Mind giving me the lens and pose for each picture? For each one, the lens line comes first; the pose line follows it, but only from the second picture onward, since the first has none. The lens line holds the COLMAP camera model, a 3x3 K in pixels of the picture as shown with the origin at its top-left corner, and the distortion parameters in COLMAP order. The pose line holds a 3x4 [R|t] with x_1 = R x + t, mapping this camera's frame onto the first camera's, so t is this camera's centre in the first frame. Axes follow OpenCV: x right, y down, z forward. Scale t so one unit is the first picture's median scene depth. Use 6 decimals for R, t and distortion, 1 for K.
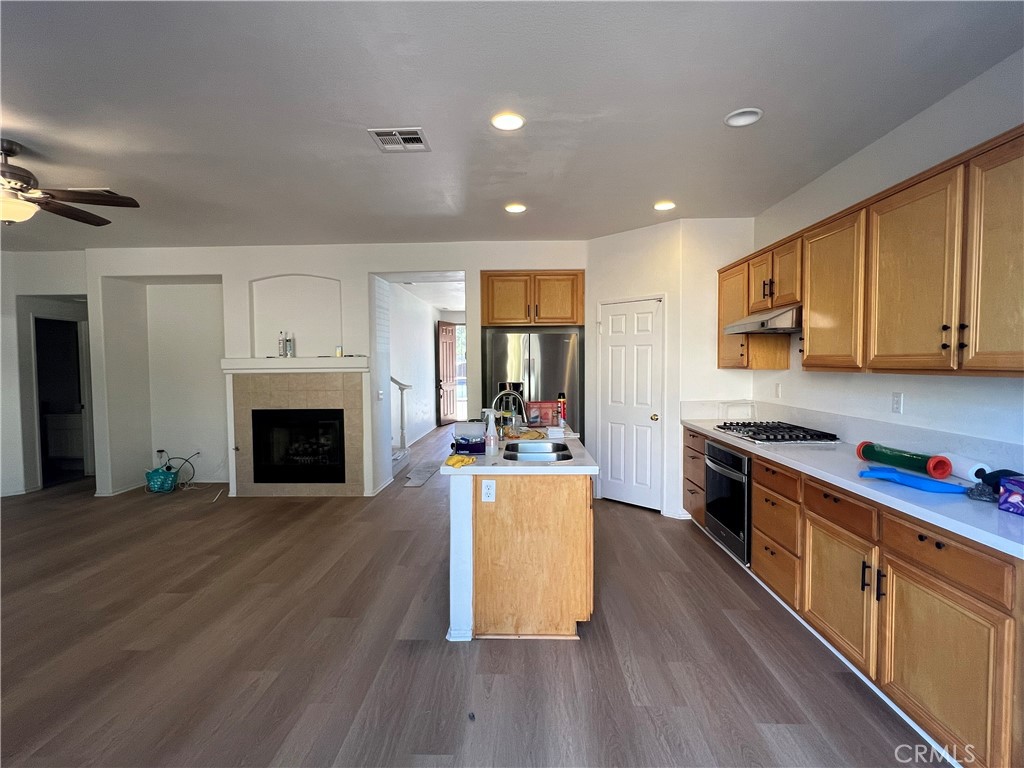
lens RADIAL K [[508.0, 0, 509.9], [0, 508.0, 385.4], [0, 0, 1]] dist [0.001814, -0.001382]
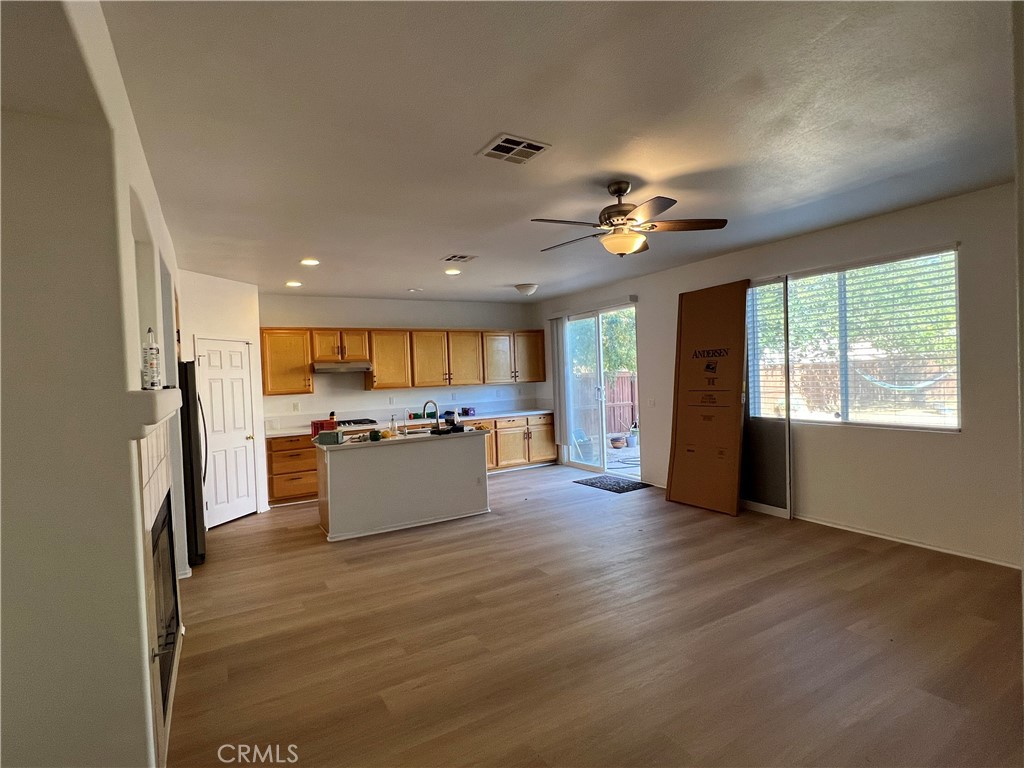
lens RADIAL K [[508.0, 0, 503.5], [0, 508.0, 385.4], [0, 0, 1]] dist [0.001814, -0.001382]
pose [[-0.517340, 0.010729, 0.855712, -1.307991], [0.082331, 0.995907, 0.037288, -0.069215], [-0.851810, 0.089742, -0.516106, 1.320461]]
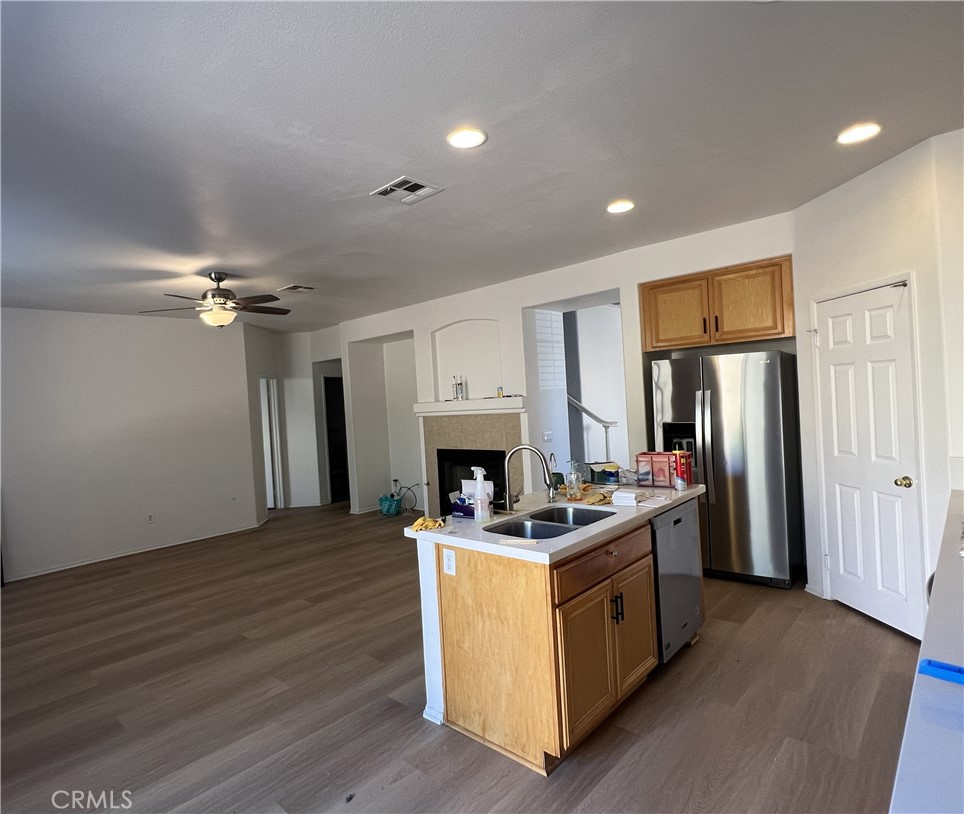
lens RADIAL K [[541.1, 0, 422.3], [0, 541.1, 409.4], [0, 0, 1]] dist [0.001958, 0.000289]
pose [[0.723928, -0.026013, -0.689385, 0.378305], [0.022749, 0.999646, -0.013831, -0.030510], [0.689501, -0.005670, 0.724263, 0.184660]]
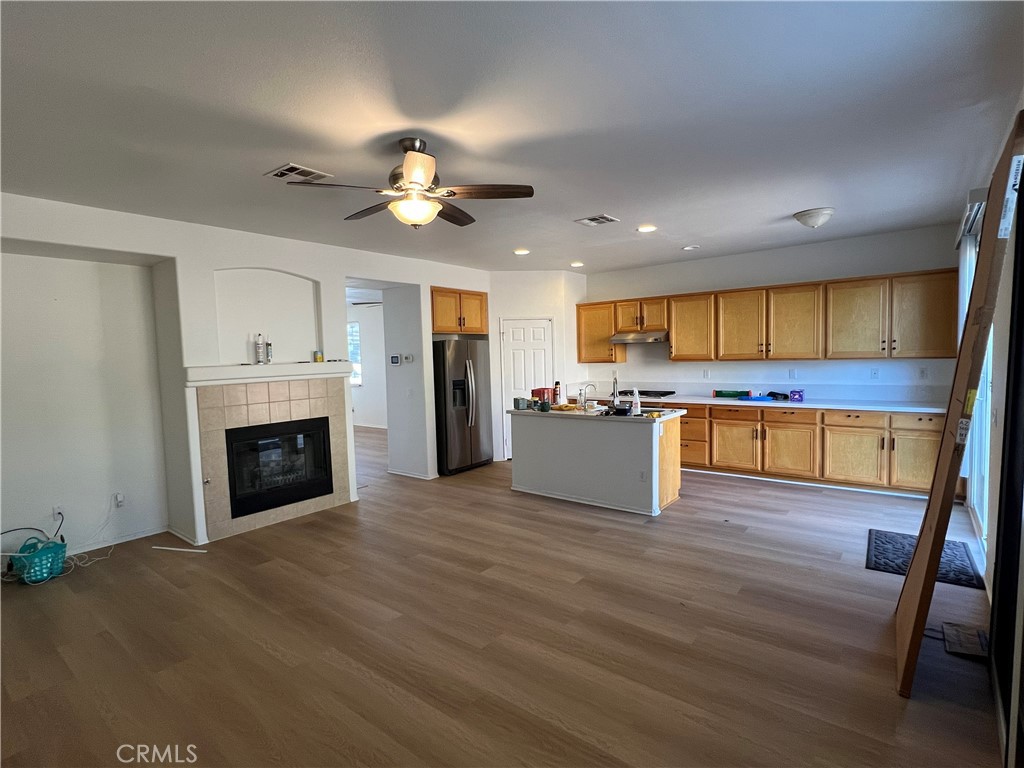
lens RADIAL K [[508.0, 0, 511.2], [0, 508.0, 385.1], [0, 0, 1]] dist [0.001814, -0.001382]
pose [[0.600135, -0.058843, 0.797731, -1.196951], [0.059489, 0.997812, 0.028848, -0.026435], [-0.797683, 0.030144, 0.602323, 0.204758]]
